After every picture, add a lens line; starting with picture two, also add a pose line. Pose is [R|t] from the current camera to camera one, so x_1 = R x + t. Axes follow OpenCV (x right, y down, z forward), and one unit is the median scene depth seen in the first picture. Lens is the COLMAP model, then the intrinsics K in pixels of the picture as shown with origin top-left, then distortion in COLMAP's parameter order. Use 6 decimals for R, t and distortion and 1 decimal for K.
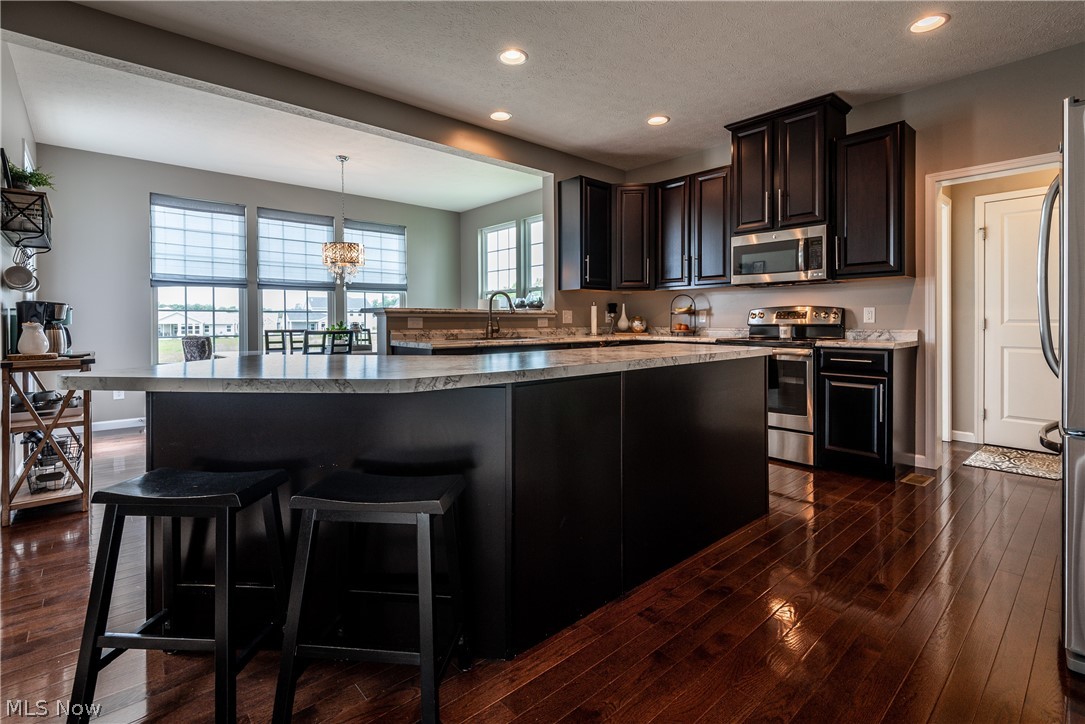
lens RADIAL K [[499.3, 0, 545.3], [0, 499.3, 323.1], [0, 0, 1]] dist [0.009975, -0.007443]
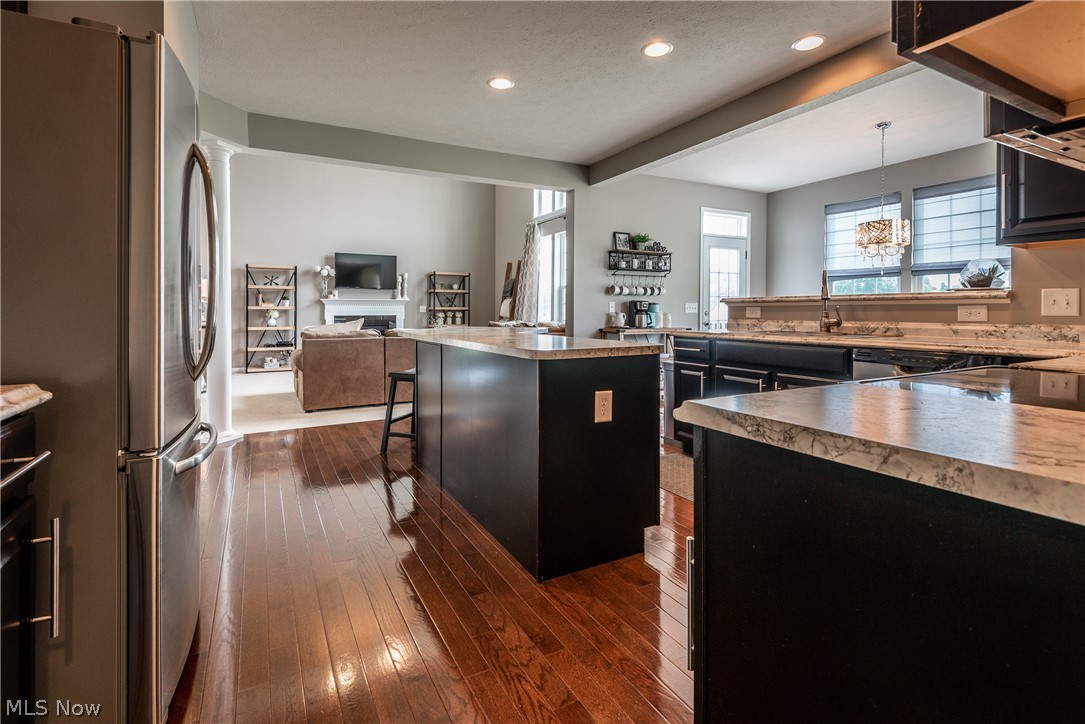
lens RADIAL K [[499.3, 0, 532.2], [0, 499.3, 310.8], [0, 0, 1]] dist [0.009975, -0.007443]
pose [[-0.233891, 0.003375, -0.972257, 0.556540], [-0.002477, 0.999989, 0.004068, -0.004279], [0.972260, 0.003360, -0.233880, 0.566838]]
